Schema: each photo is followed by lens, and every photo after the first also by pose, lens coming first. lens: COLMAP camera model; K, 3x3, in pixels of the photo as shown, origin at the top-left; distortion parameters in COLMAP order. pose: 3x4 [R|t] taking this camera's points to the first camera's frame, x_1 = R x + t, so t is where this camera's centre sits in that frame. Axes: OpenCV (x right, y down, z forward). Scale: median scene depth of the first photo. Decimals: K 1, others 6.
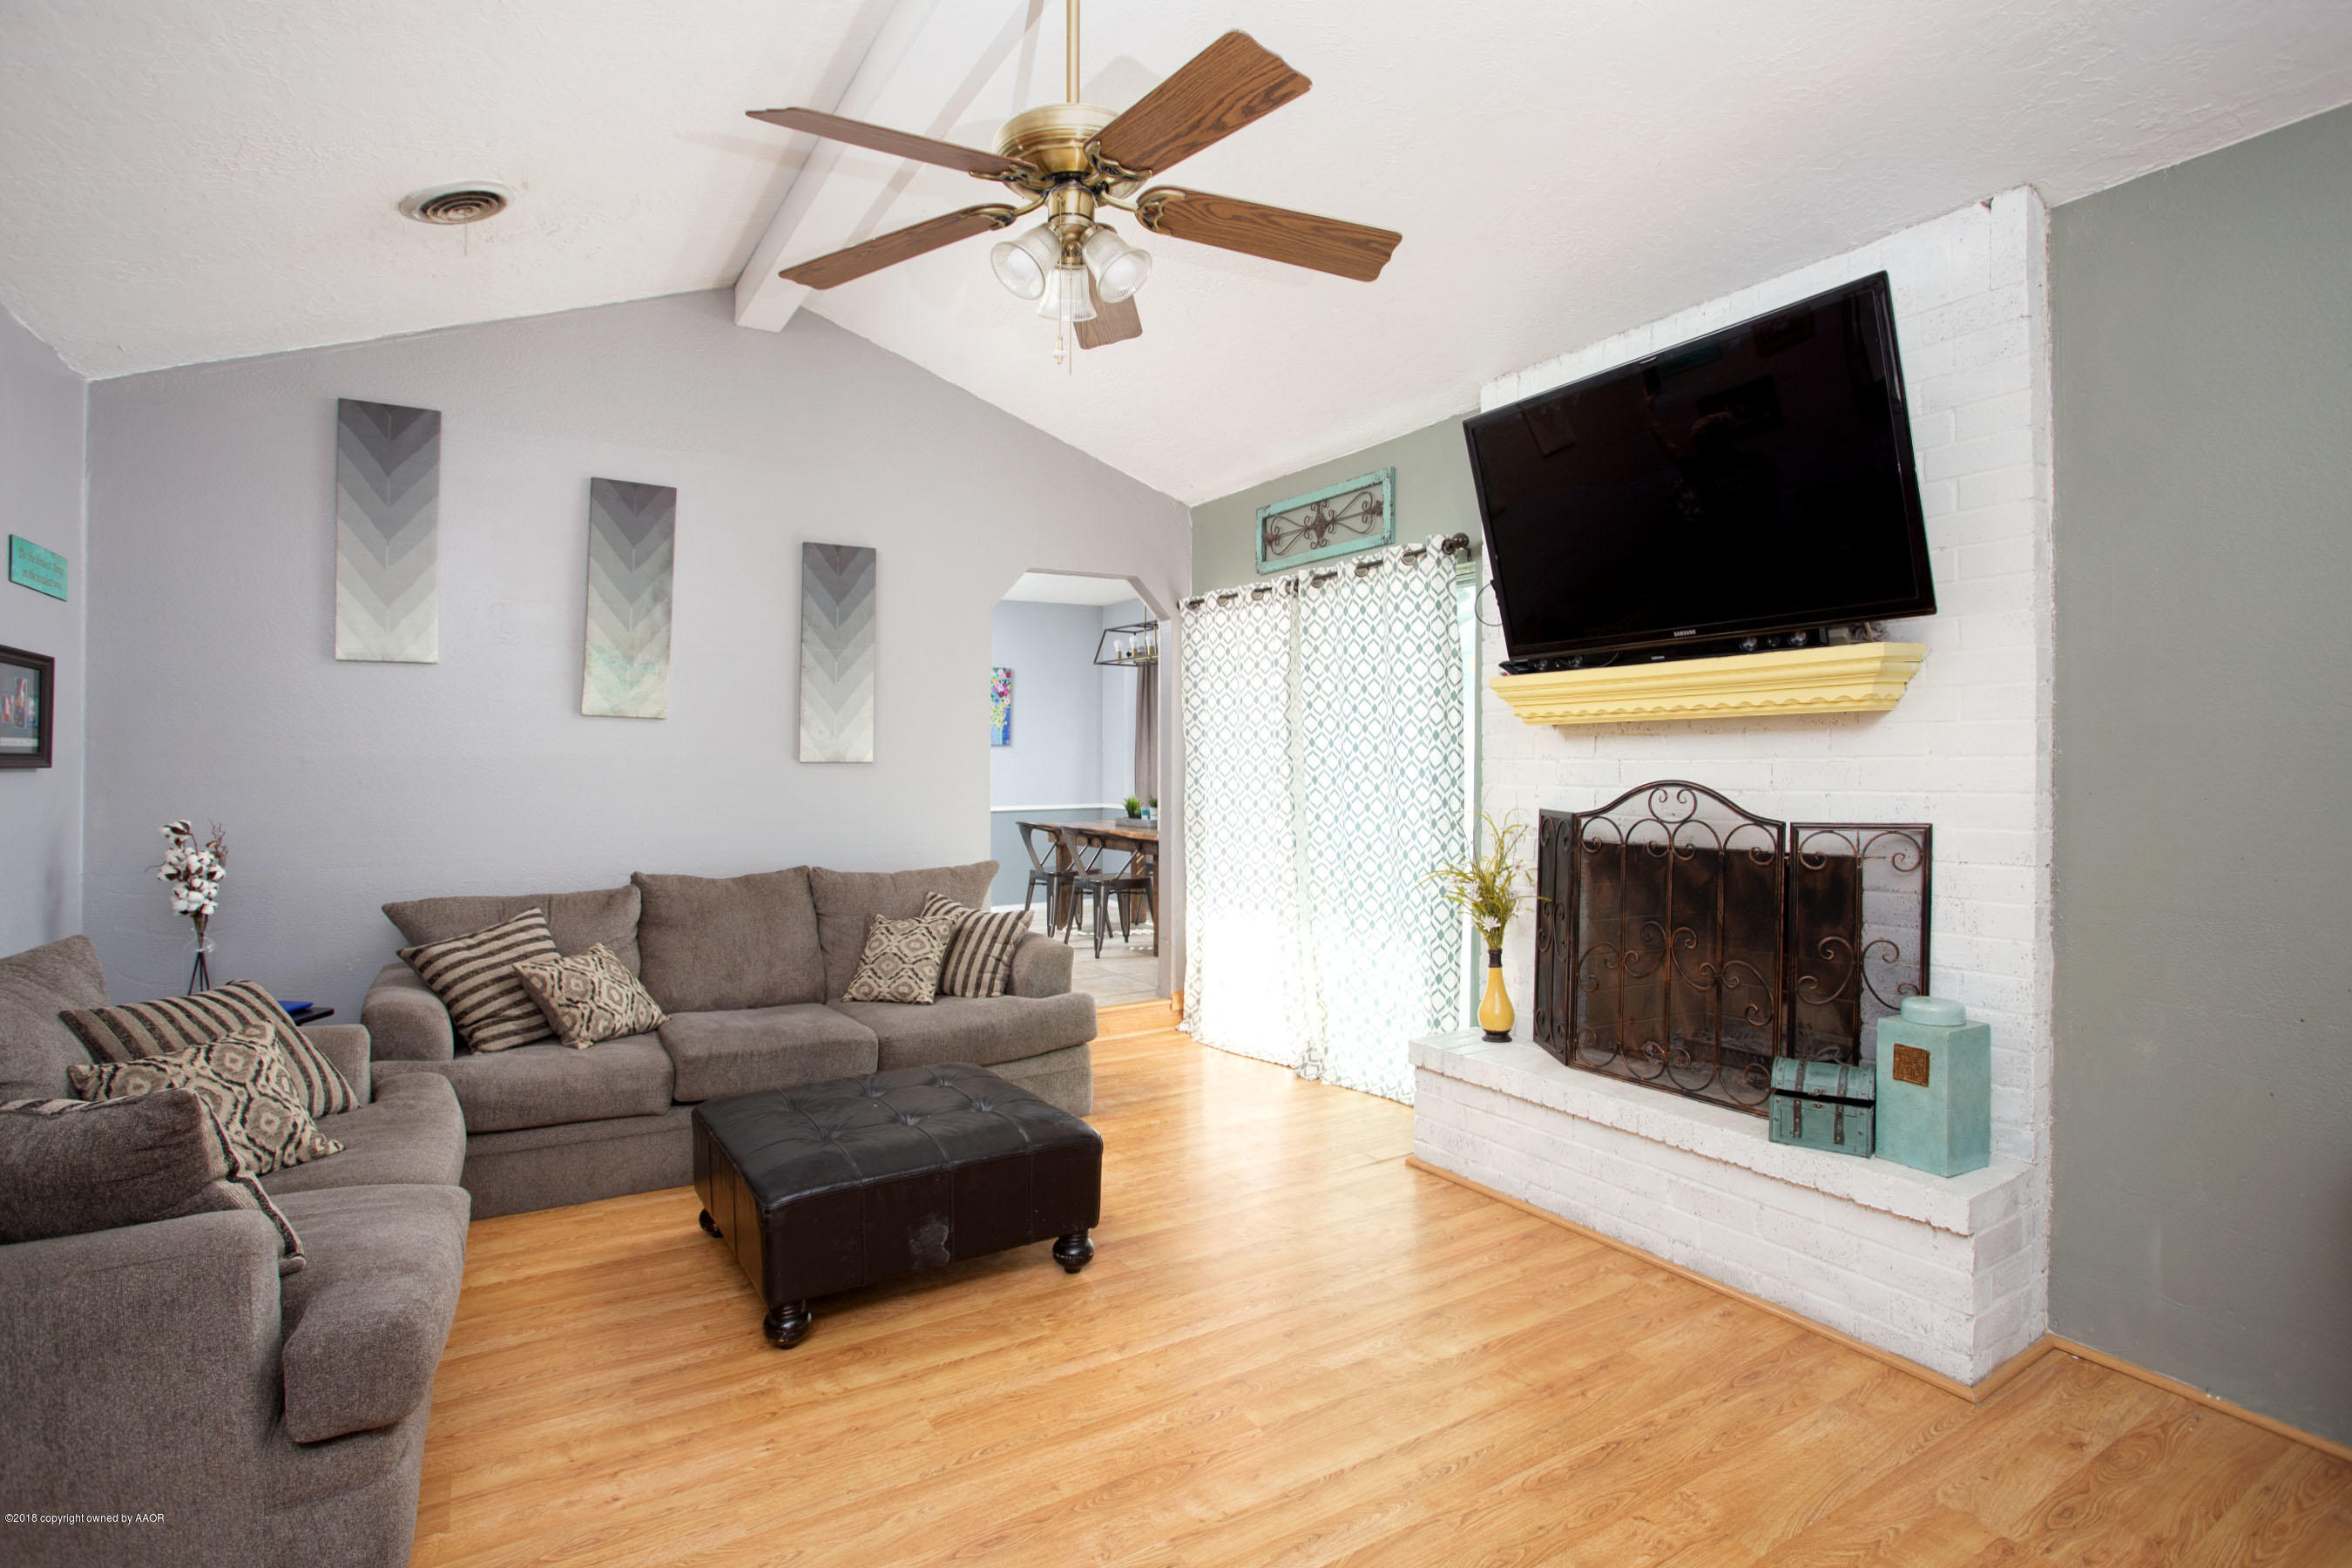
lens RADIAL K [[1164.9, 0, 1182.9], [0, 1164.9, 765.0], [0, 0, 1]] dist [-0.049321, 0.006592]
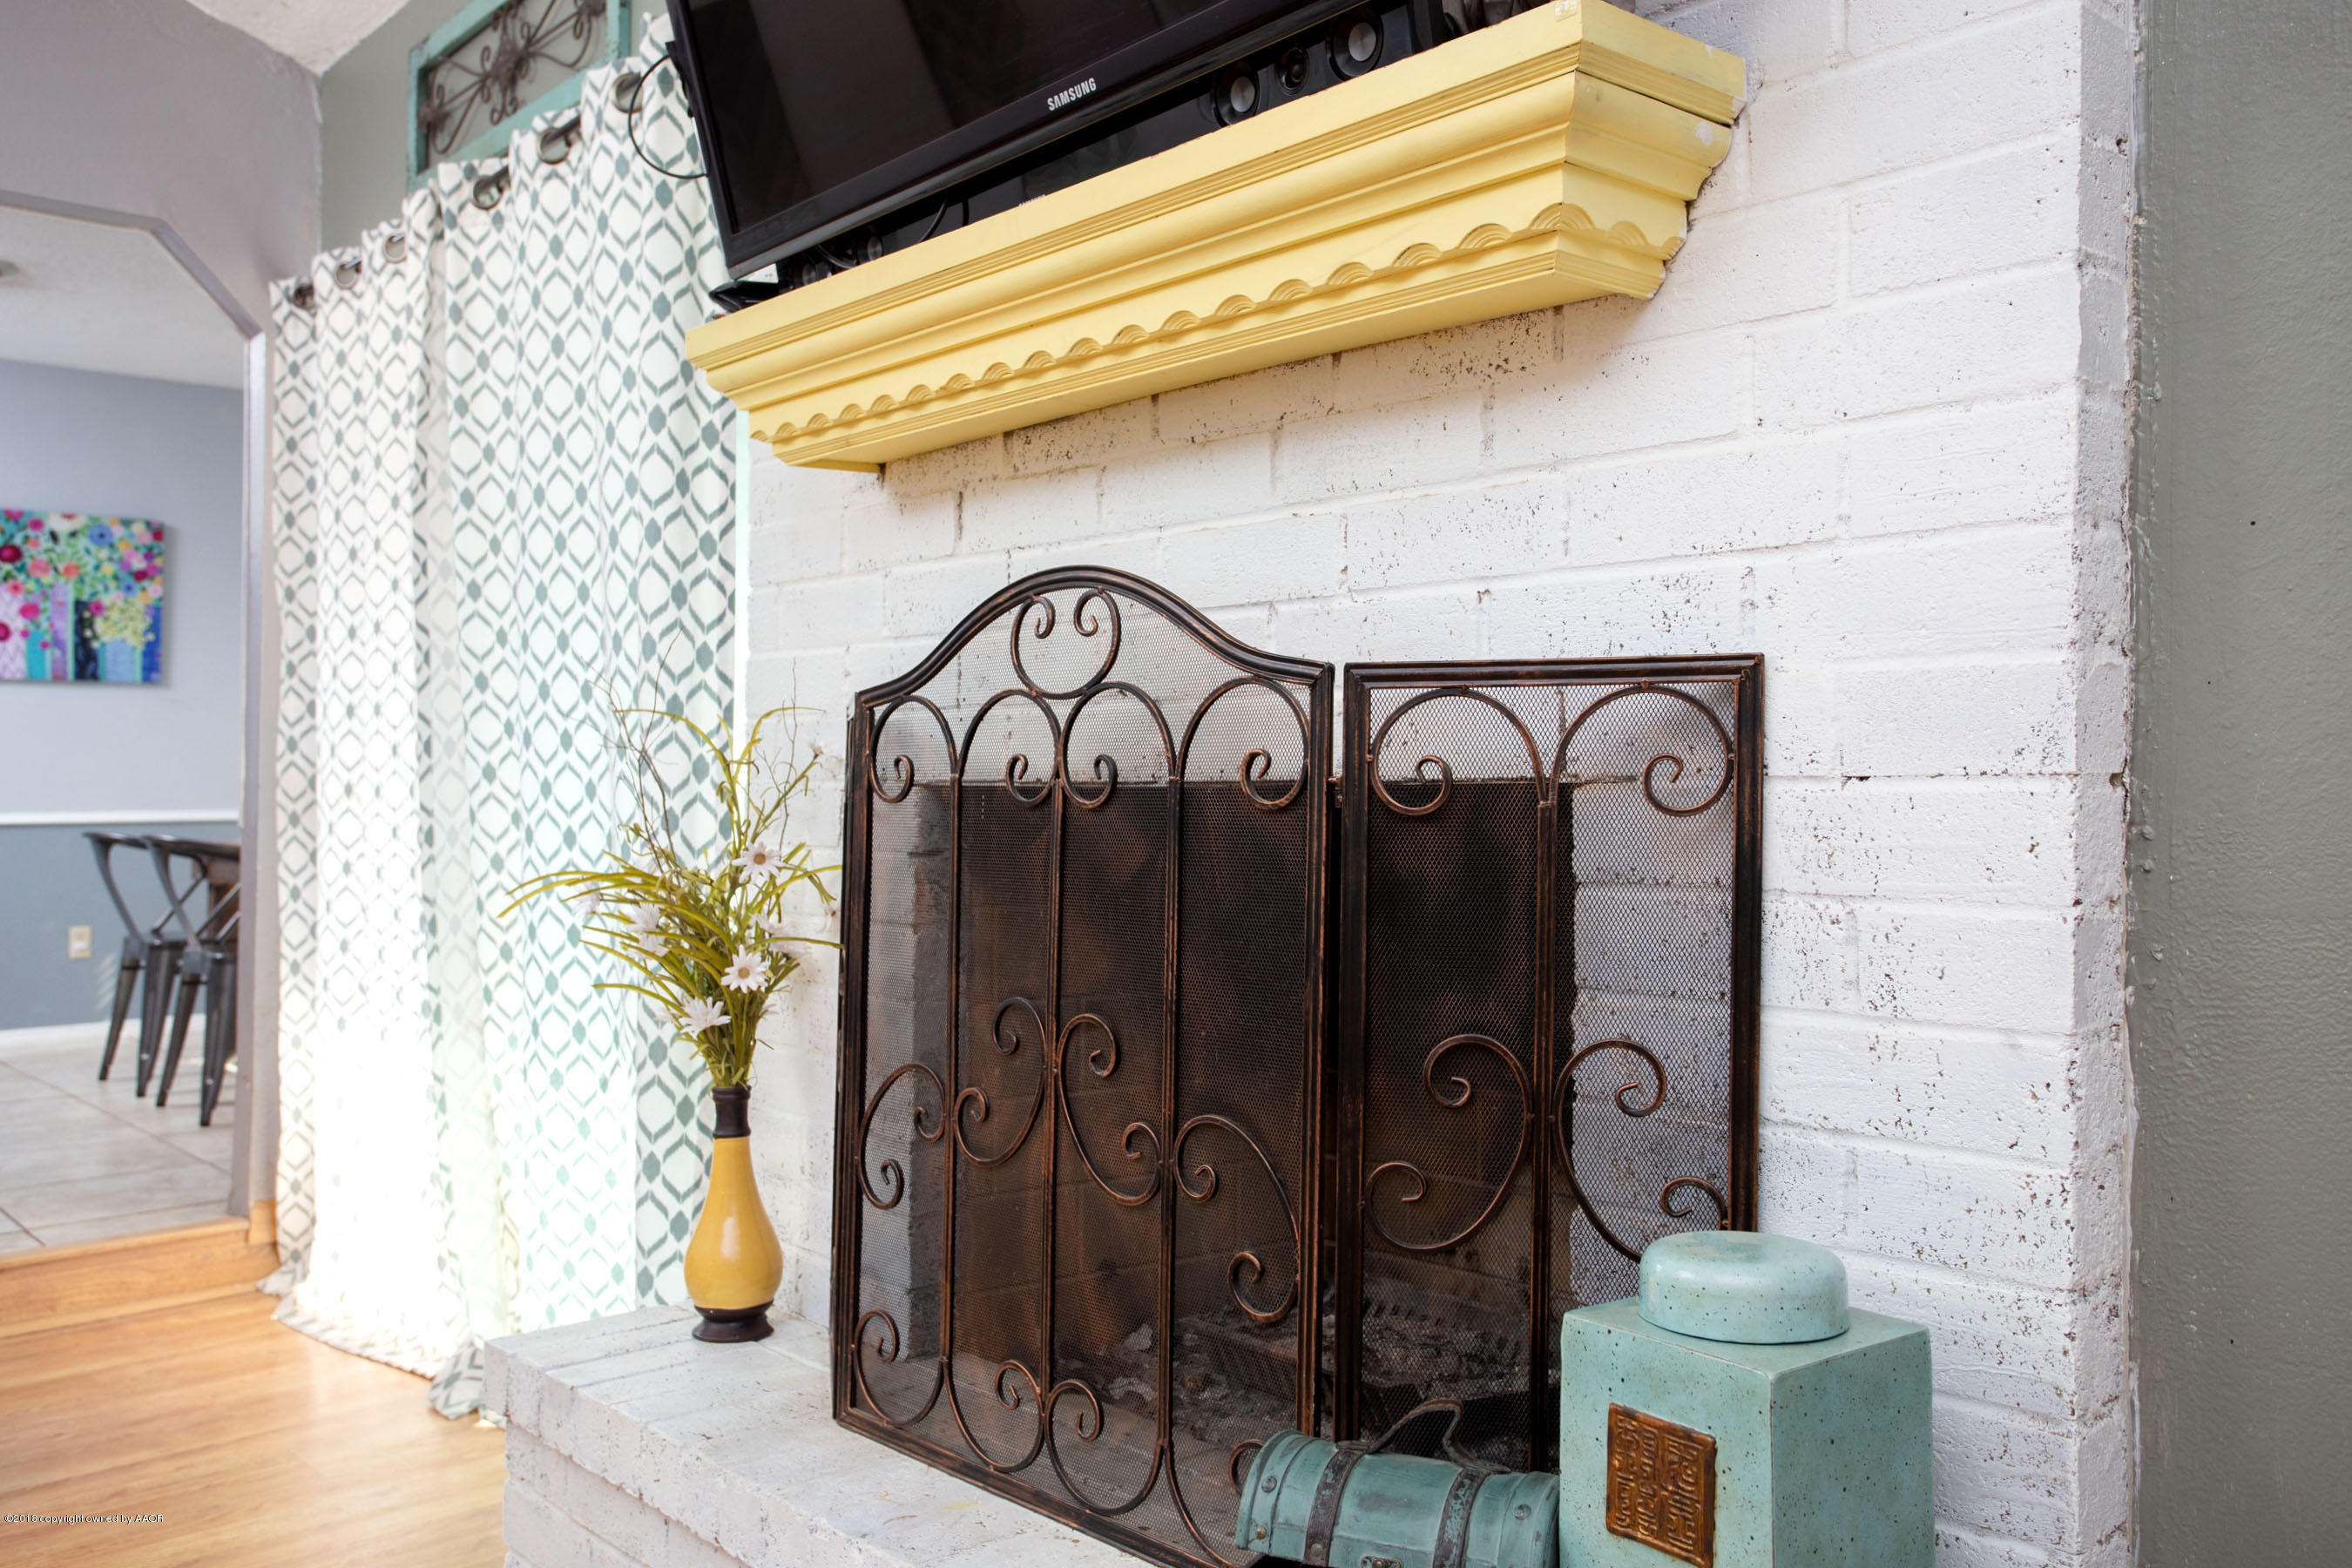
lens RADIAL K [[1899.3, 0, 1163.1], [0, 1899.3, 782.8], [0, 0, 1]] dist [-0.000209, 0.011374]
pose [[0.983632, 0.008197, 0.180001, 0.379309], [-0.007430, 0.999960, -0.004933, 0.082613], [-0.180034, 0.003515, 0.983654, 0.492337]]
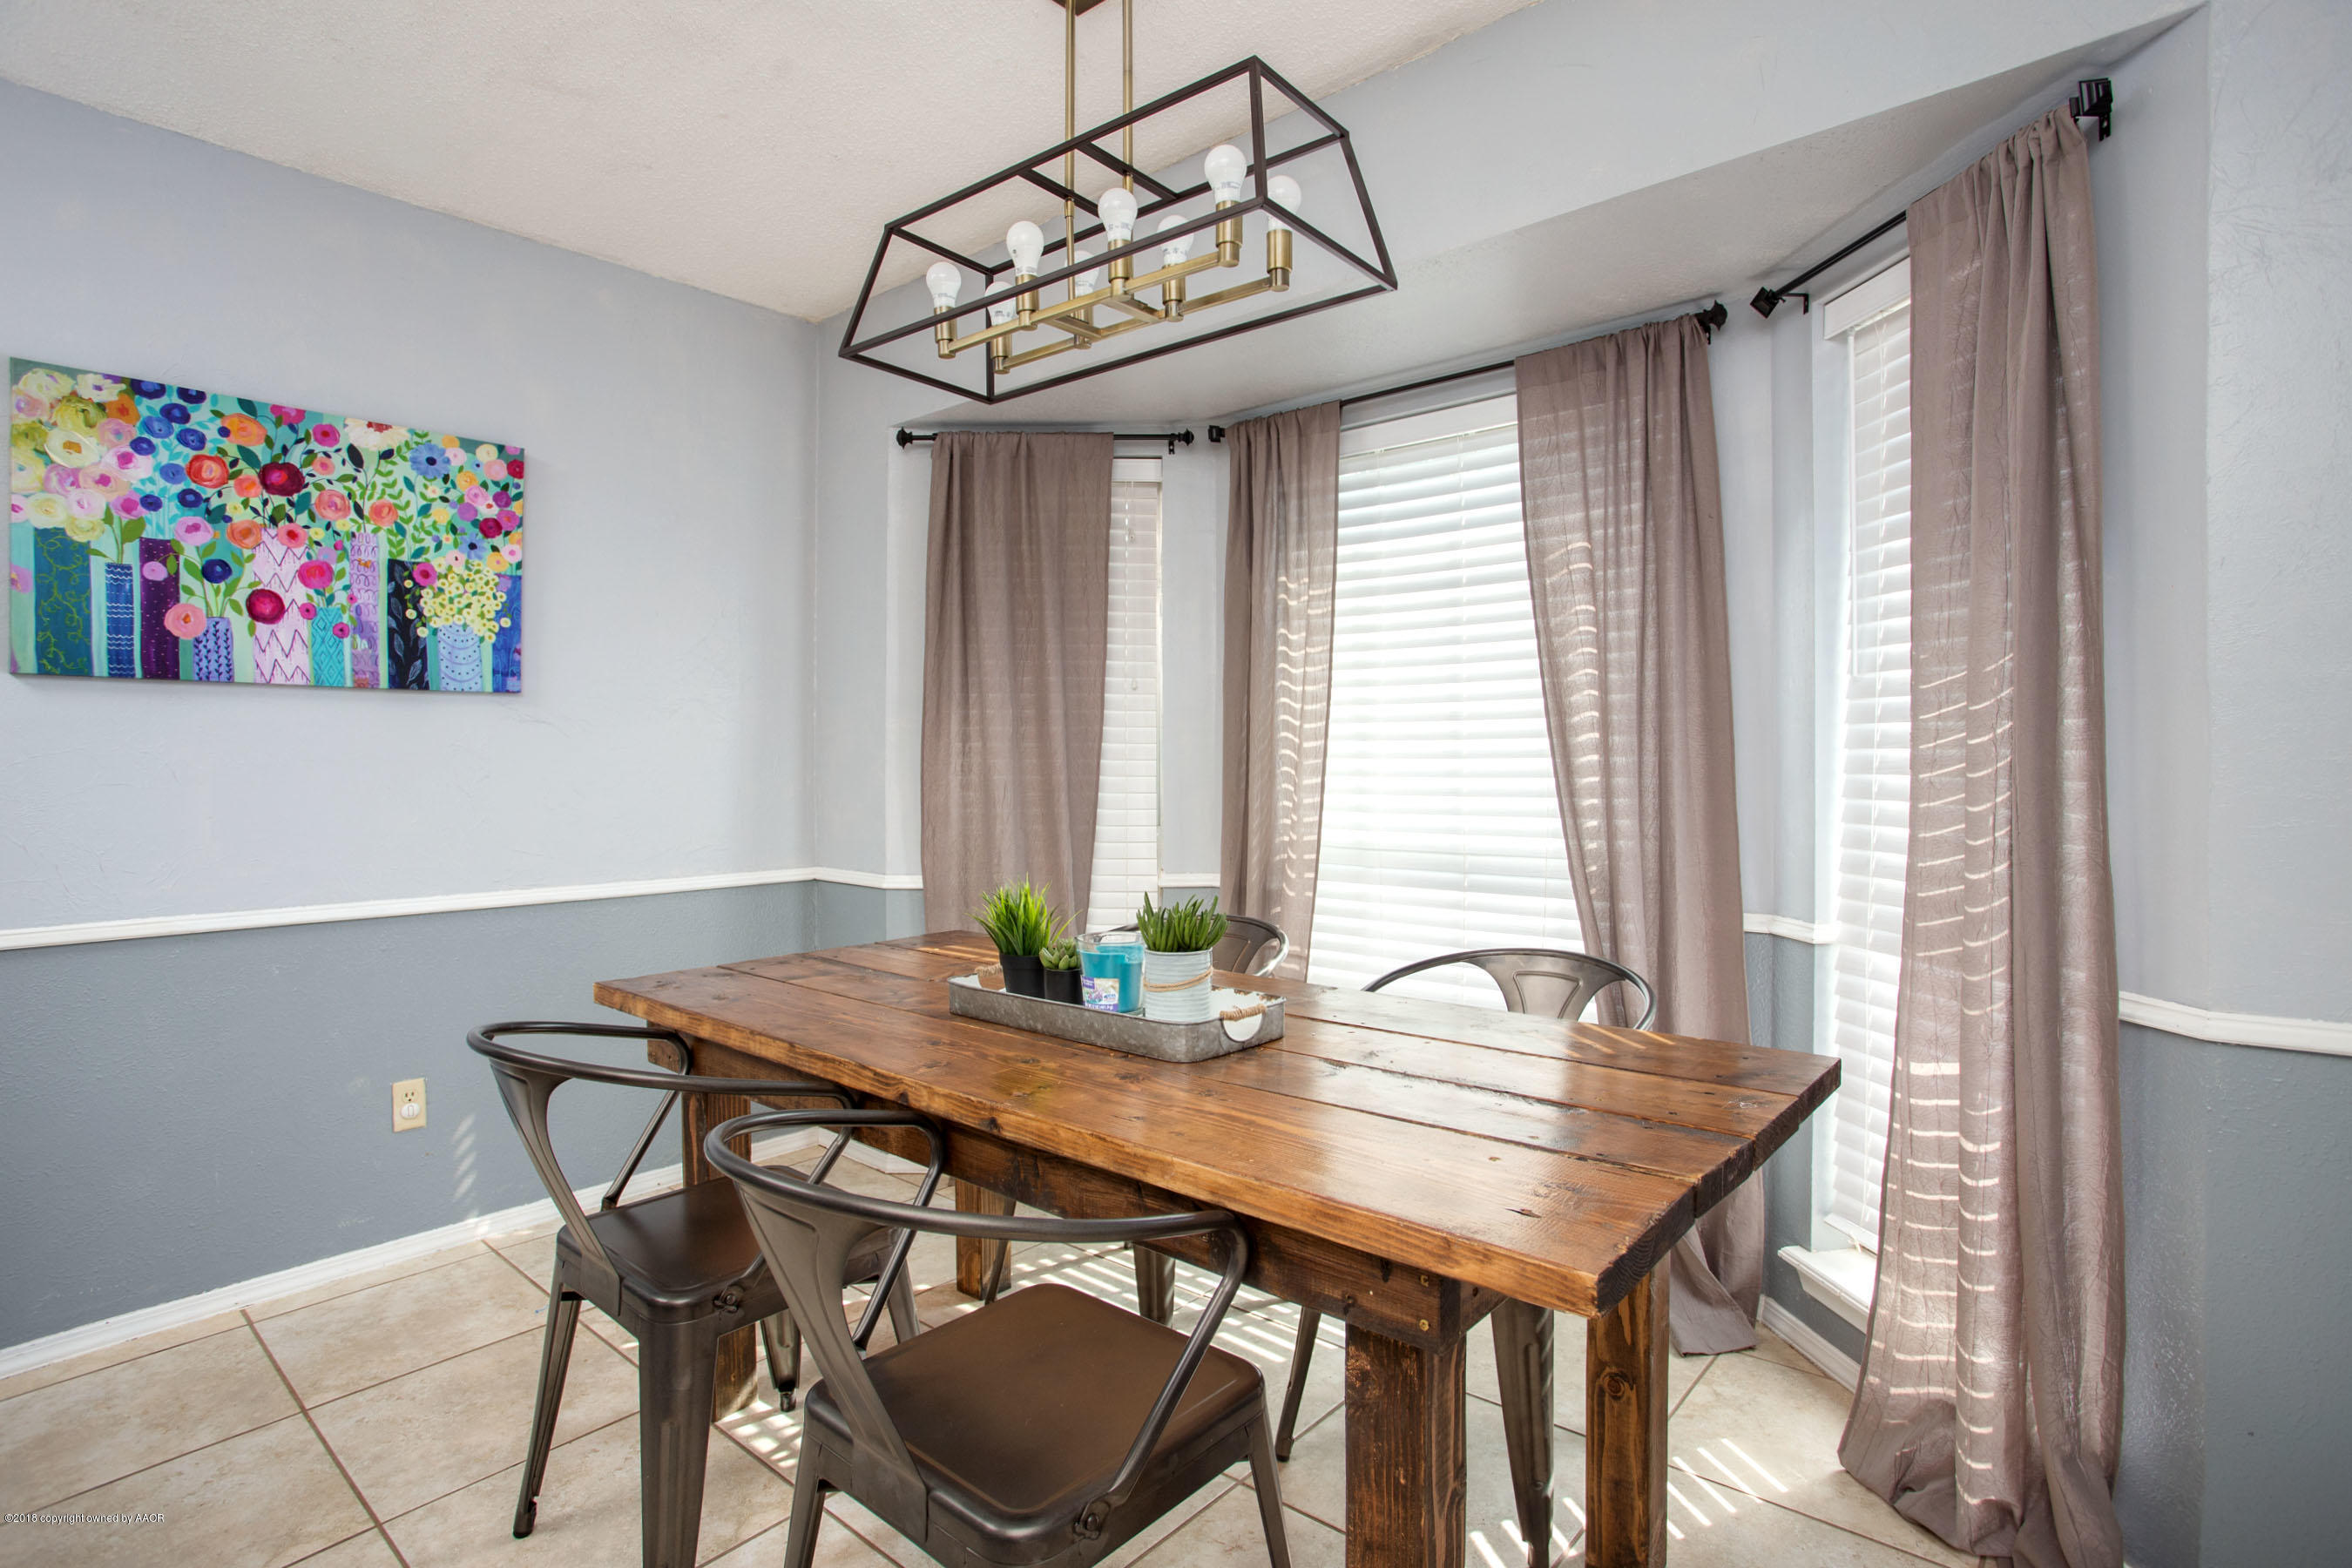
lens RADIAL K [[1164.9, 0, 1186.7], [0, 1164.9, 780.1], [0, 0, 1]] dist [-0.049321, 0.006592]
pose [[0.953811, -0.007159, 0.300321, -0.222112], [0.006413, 0.999973, 0.003470, 0.024199], [-0.300338, -0.001384, 0.953832, 2.081092]]
